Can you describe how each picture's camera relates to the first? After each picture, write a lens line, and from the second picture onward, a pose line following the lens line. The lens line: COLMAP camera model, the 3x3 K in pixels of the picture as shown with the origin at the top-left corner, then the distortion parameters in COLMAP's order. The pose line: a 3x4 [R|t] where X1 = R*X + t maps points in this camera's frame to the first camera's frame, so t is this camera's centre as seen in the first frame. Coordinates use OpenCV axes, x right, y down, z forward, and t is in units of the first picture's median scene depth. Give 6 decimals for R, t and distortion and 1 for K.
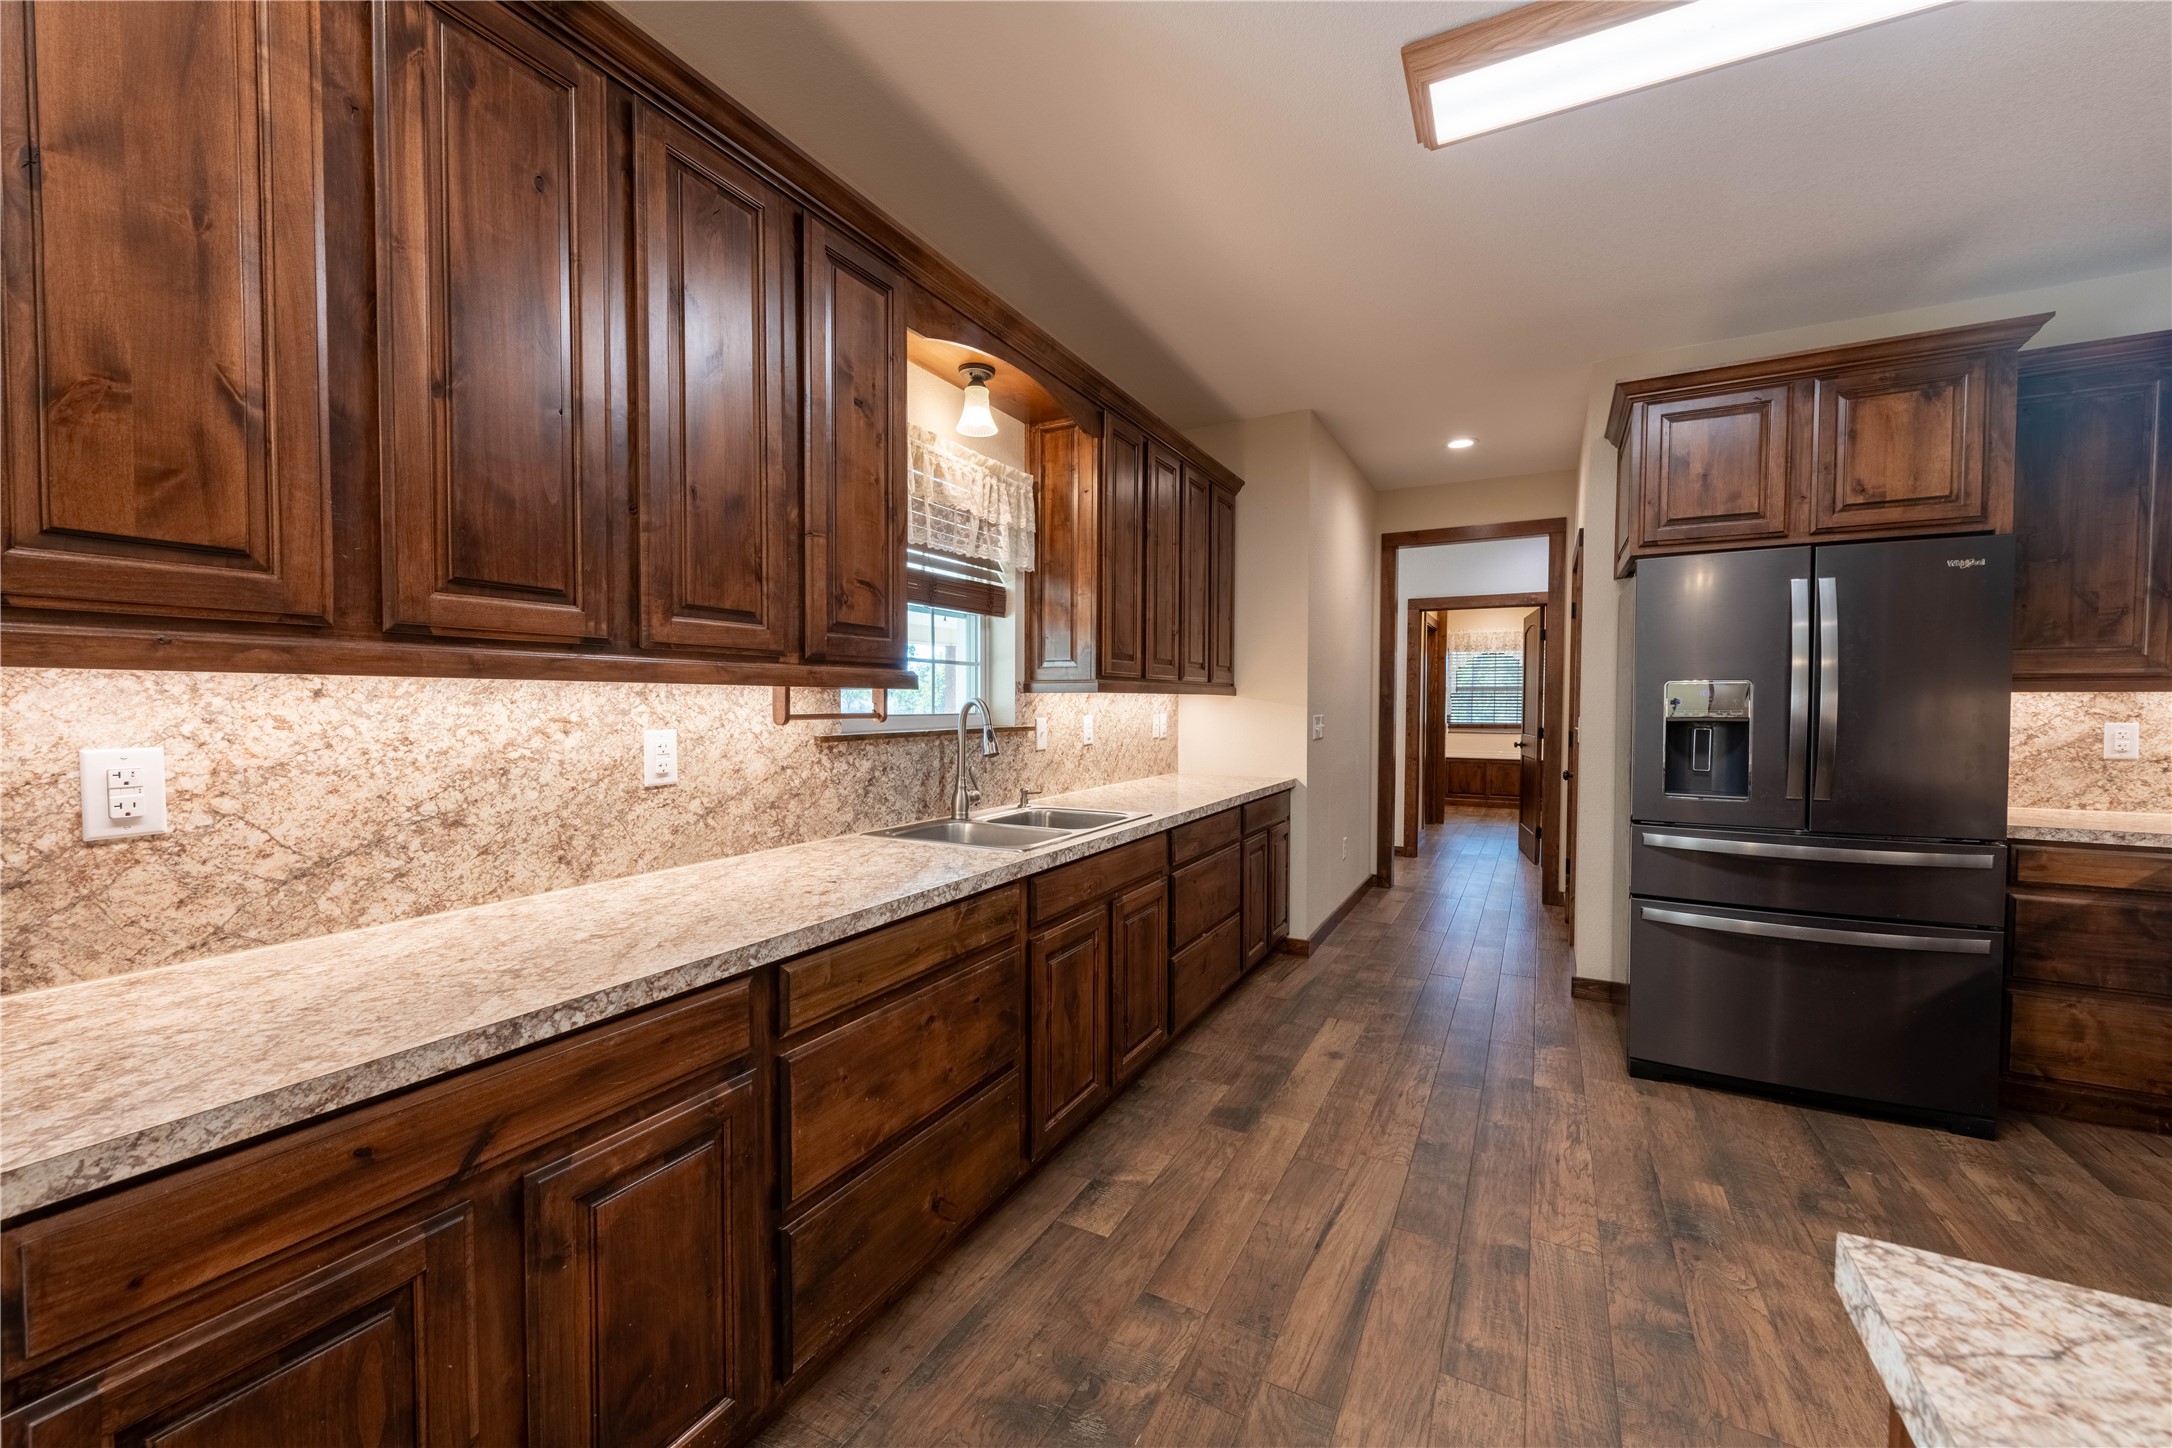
lens RADIAL K [[865.6, 0, 1095.5], [0, 865.6, 722.5], [0, 0, 1]] dist [0.001828, 0.000214]
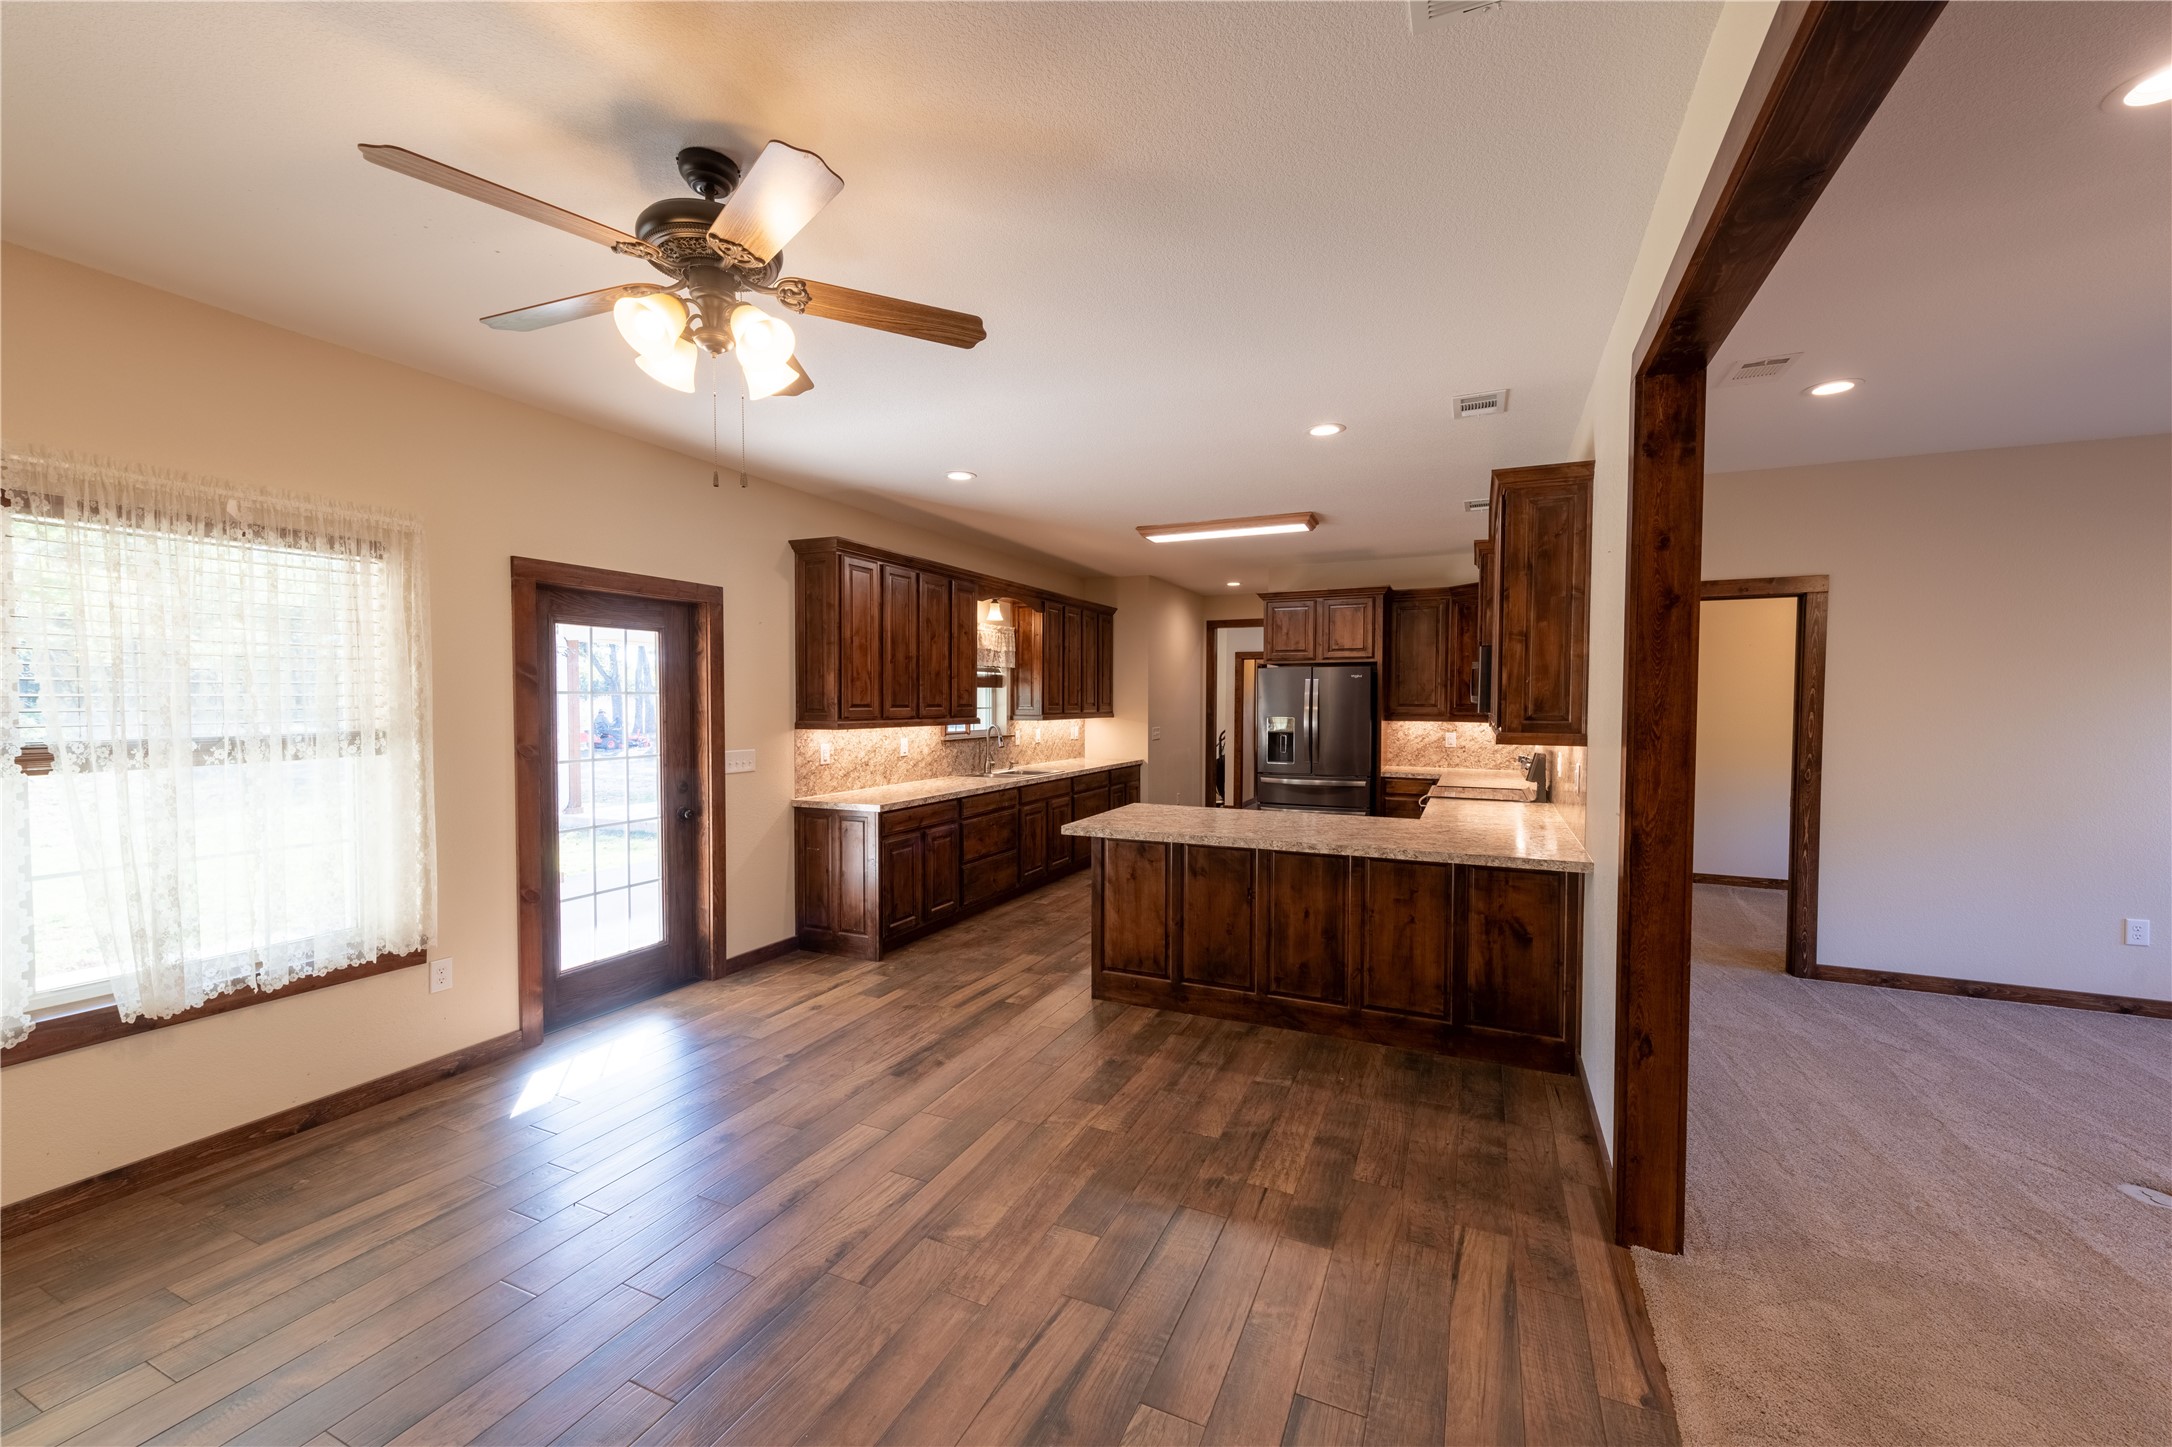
lens RADIAL K [[865.6, 0, 1093.5], [0, 865.6, 714.2], [0, 0, 1]] dist [0.001828, 0.000214]
pose [[0.998197, -0.001483, 0.060013, -0.000583], [0.001962, 0.999967, -0.007919, -0.038211], [-0.059999, 0.008022, 0.998166, -1.545527]]
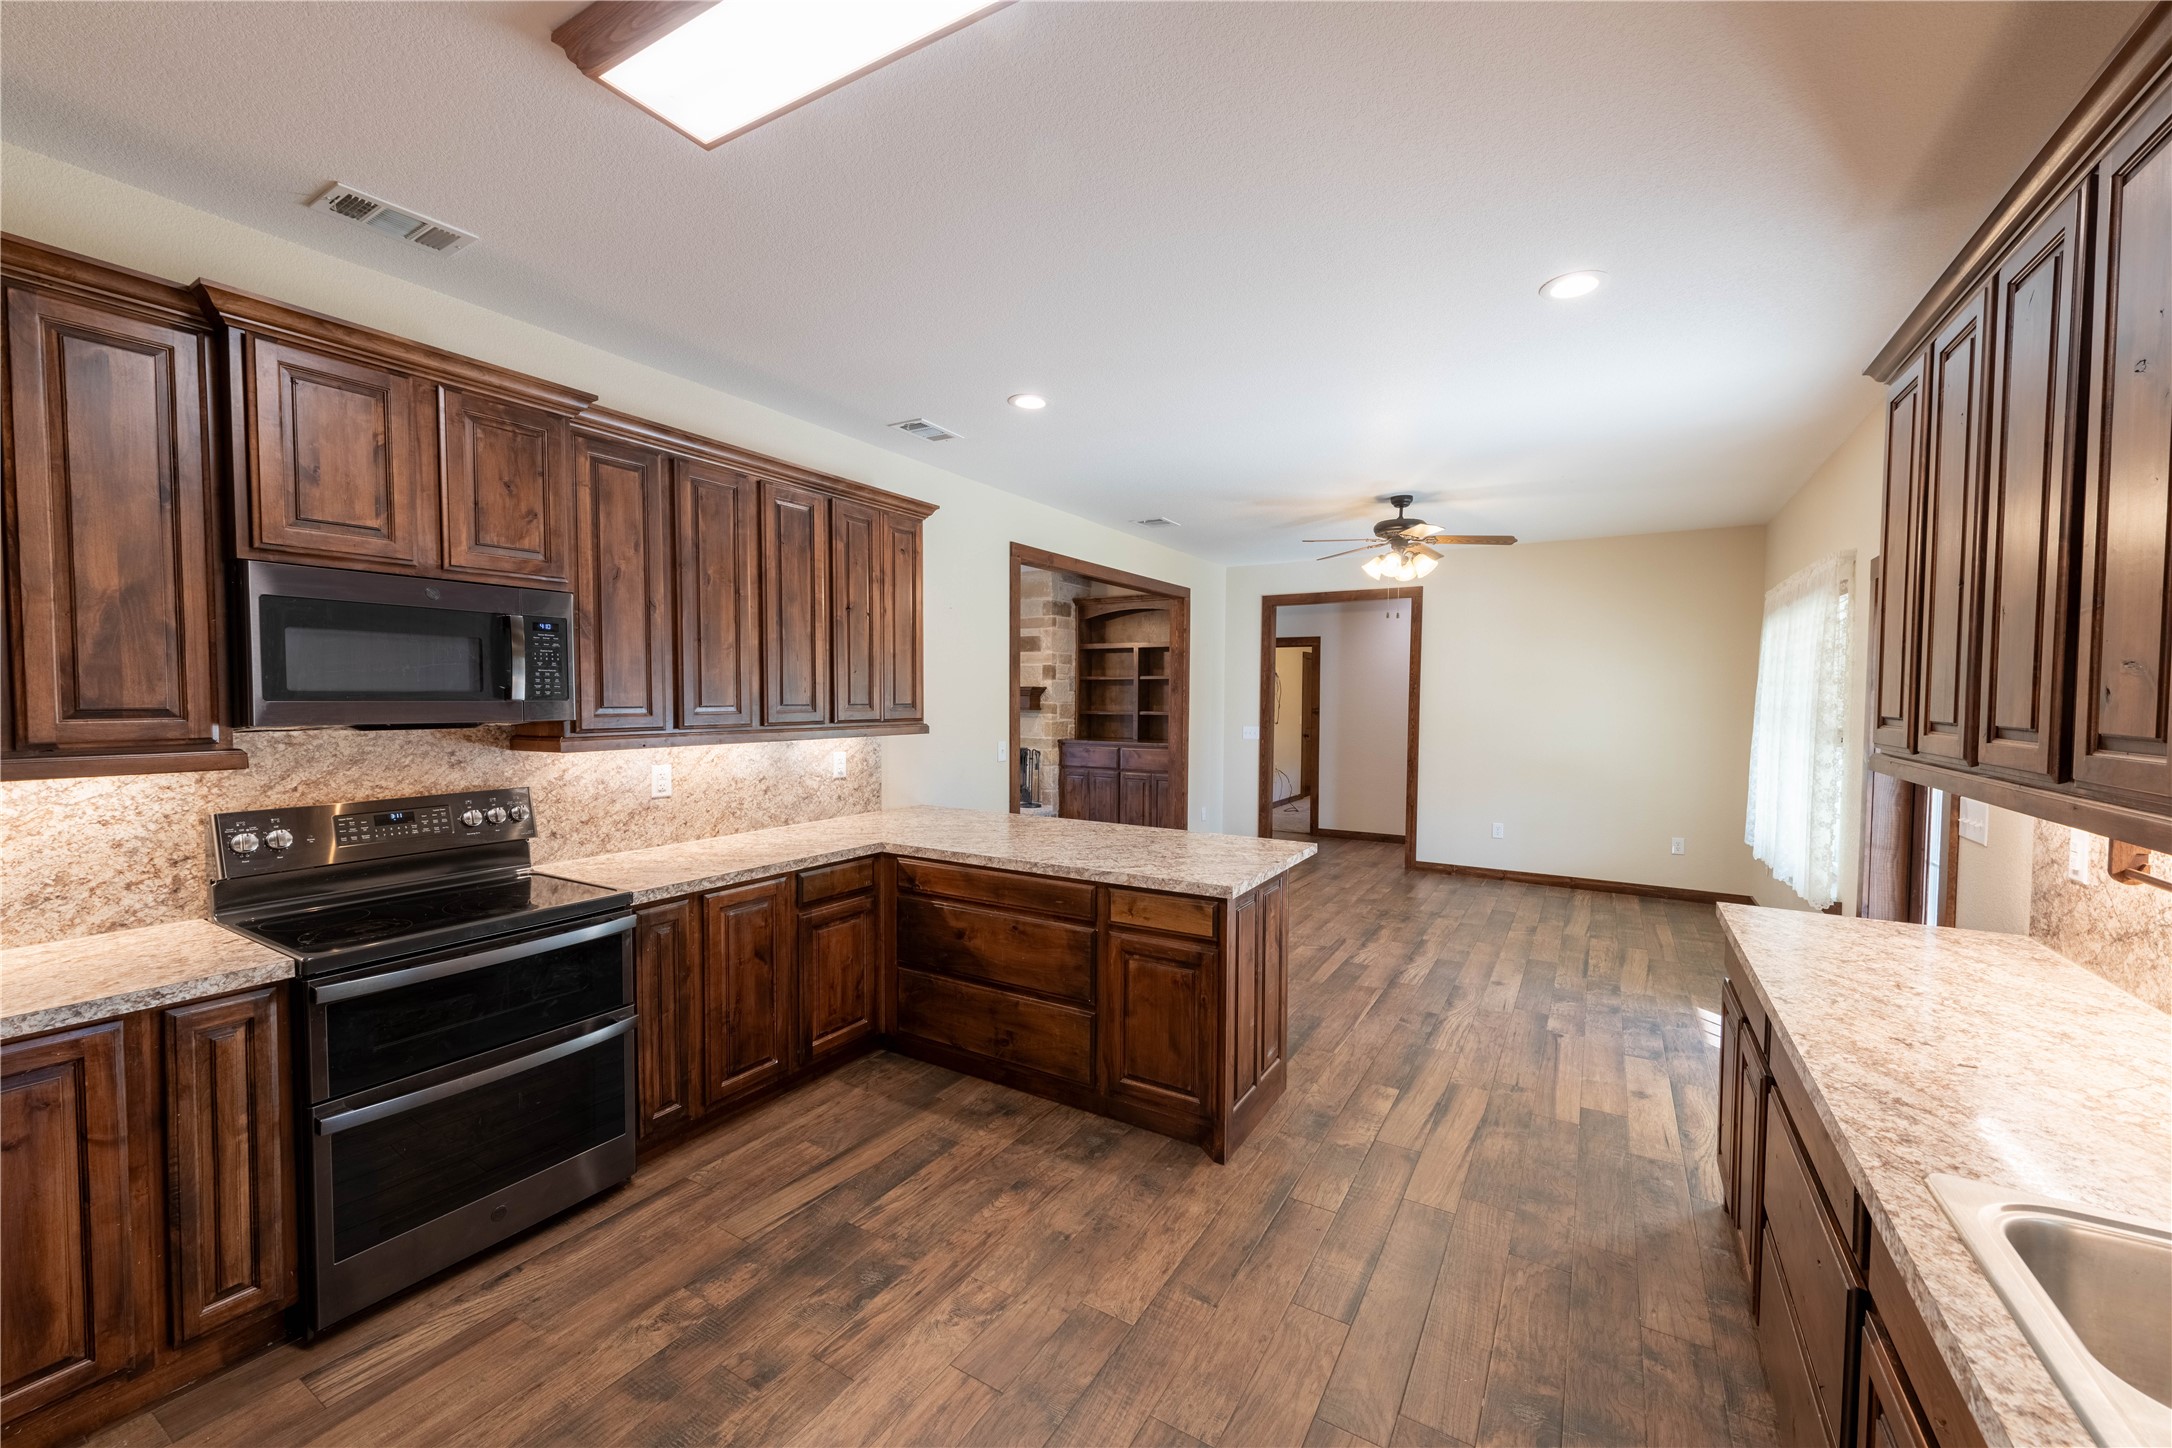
lens RADIAL K [[865.6, 0, 1088.4], [0, 865.6, 725.8], [0, 0, 1]] dist [0.001828, 0.000214]
pose [[-0.998356, -0.004952, 0.057105, 0.328480], [-0.001422, 0.998095, 0.061683, -0.124316], [-0.057302, 0.061501, -0.996461, 1.482802]]
